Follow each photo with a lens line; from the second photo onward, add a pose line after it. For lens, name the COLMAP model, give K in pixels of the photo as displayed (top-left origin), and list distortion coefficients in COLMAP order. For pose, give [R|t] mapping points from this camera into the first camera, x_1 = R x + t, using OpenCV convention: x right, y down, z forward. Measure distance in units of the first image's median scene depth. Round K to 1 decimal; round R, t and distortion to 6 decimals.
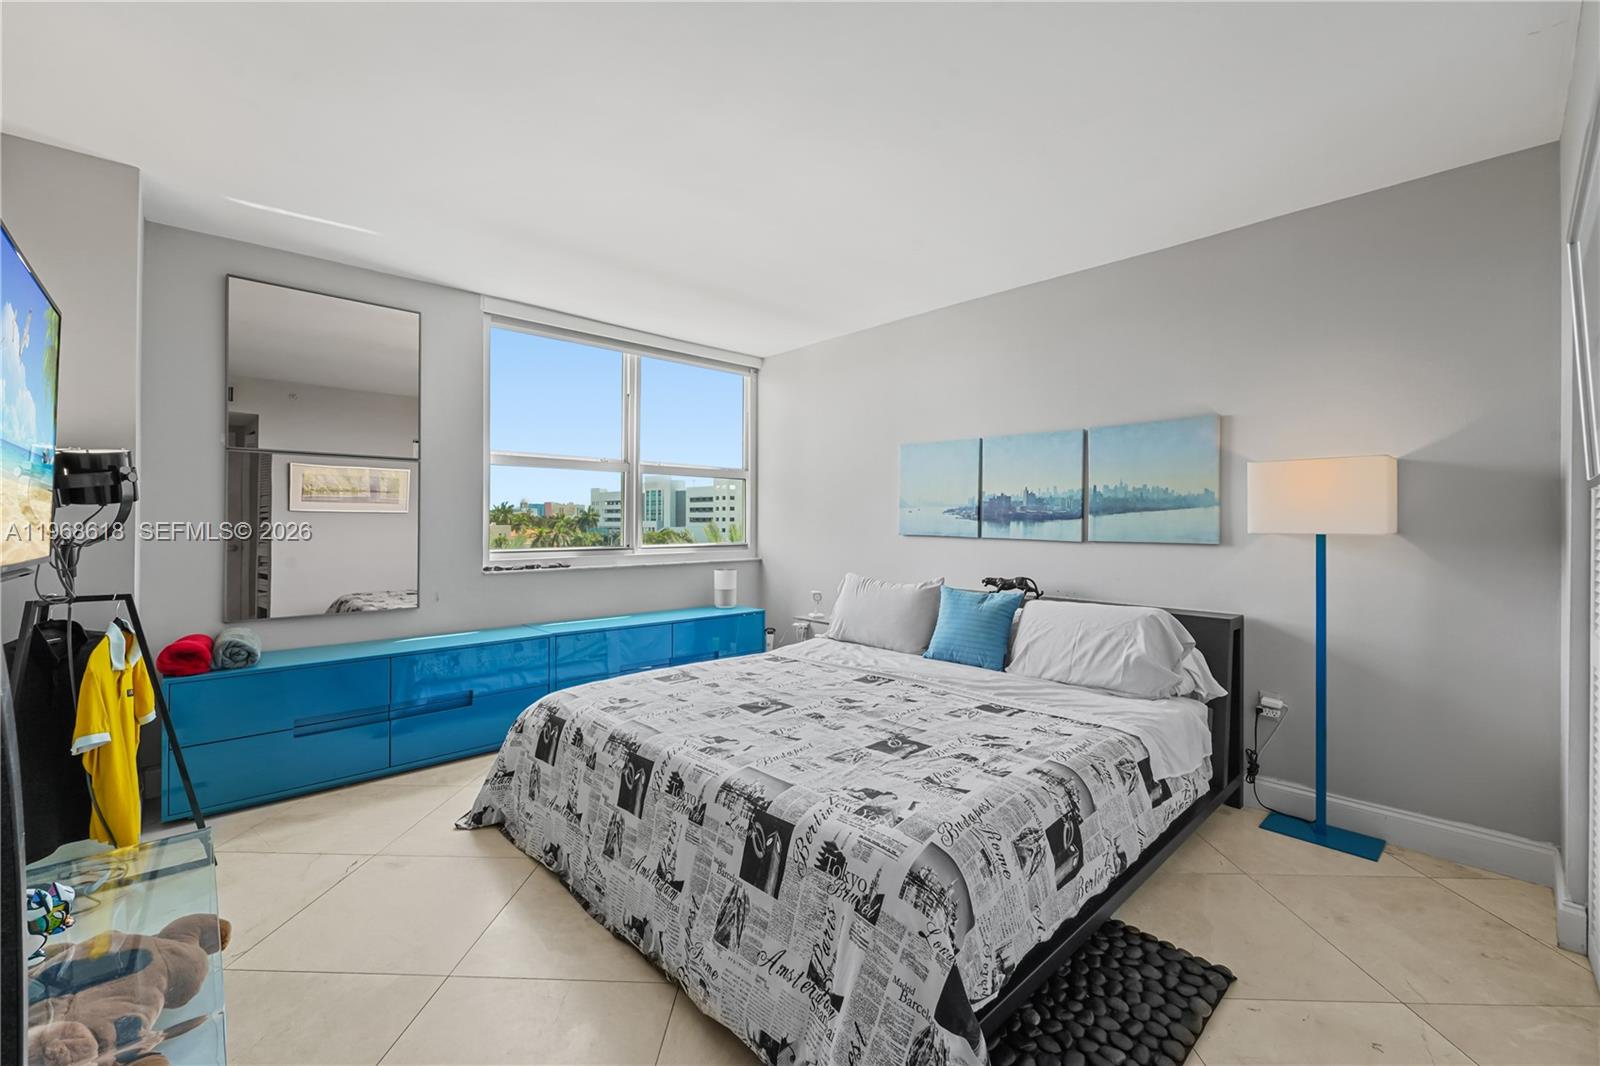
lens RADIAL K [[660.3, 0, 786.9], [0, 660.3, 522.8], [0, 0, 1]] dist [0.001025, -0.001290]
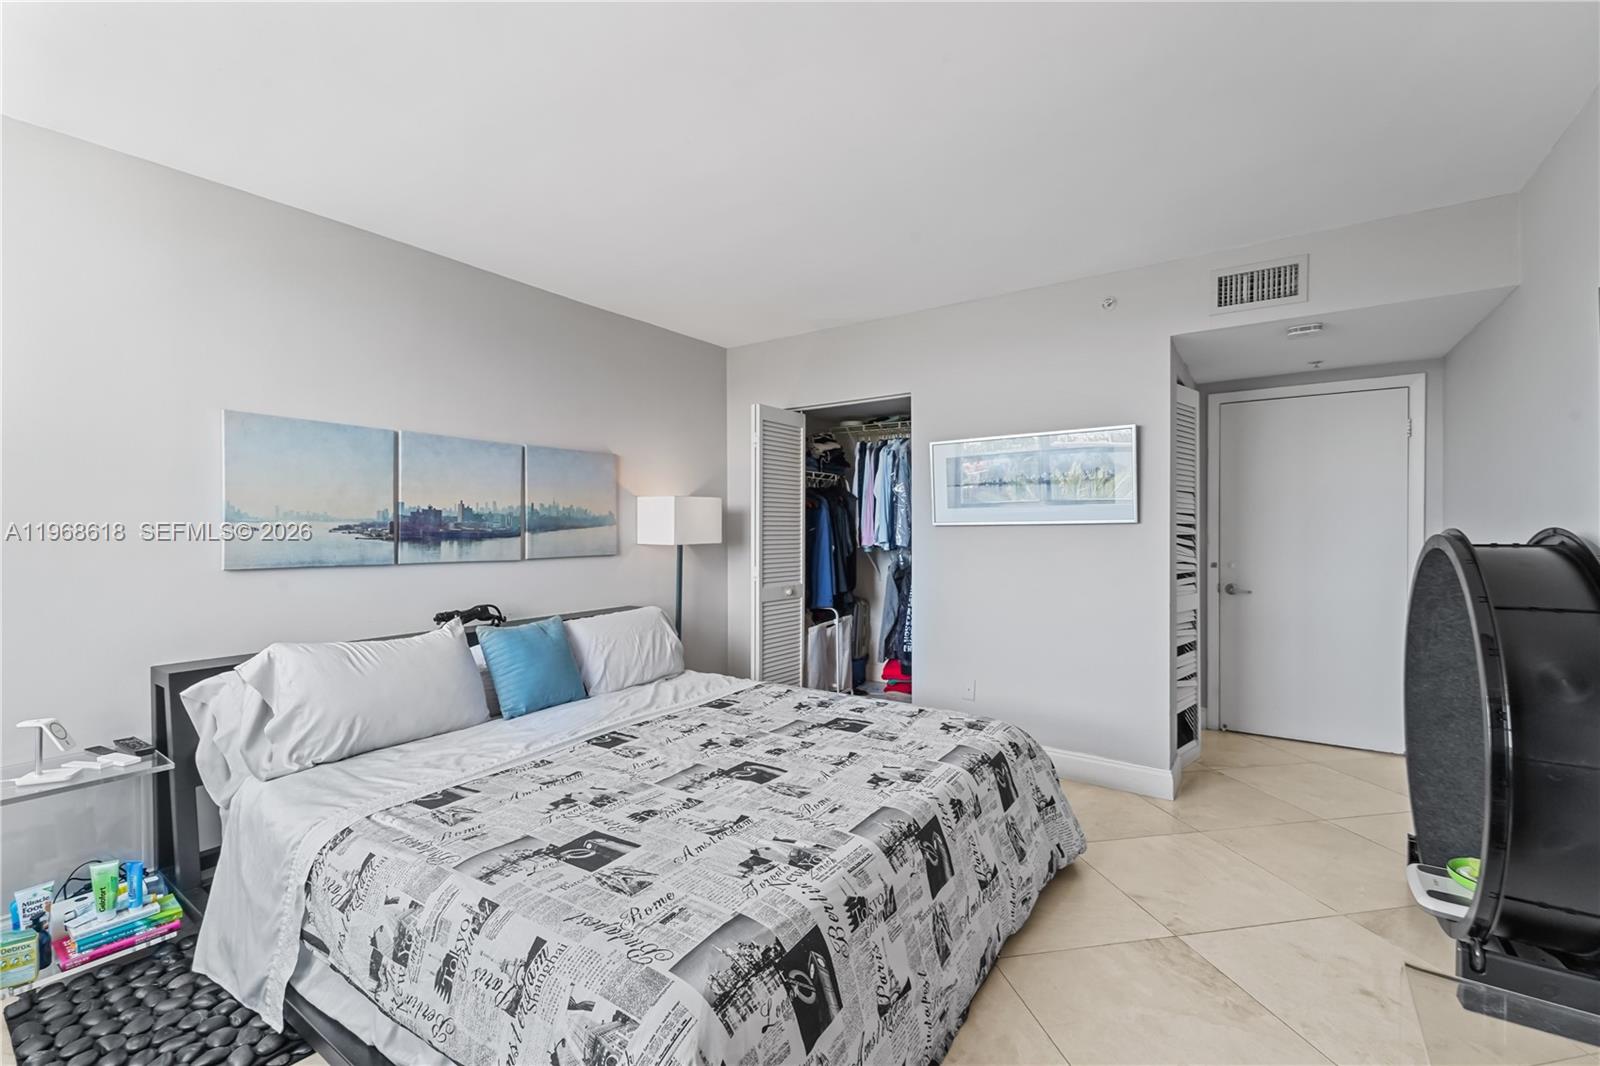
lens RADIAL K [[660.3, 0, 822.1], [0, 660.3, 527.8], [0, 0, 1]] dist [0.001025, -0.001290]
pose [[-0.223844, -0.004657, 0.974614, -0.611449], [0.006612, 0.999958, 0.006296, -0.022571], [-0.974602, 0.007854, -0.223804, 0.788196]]
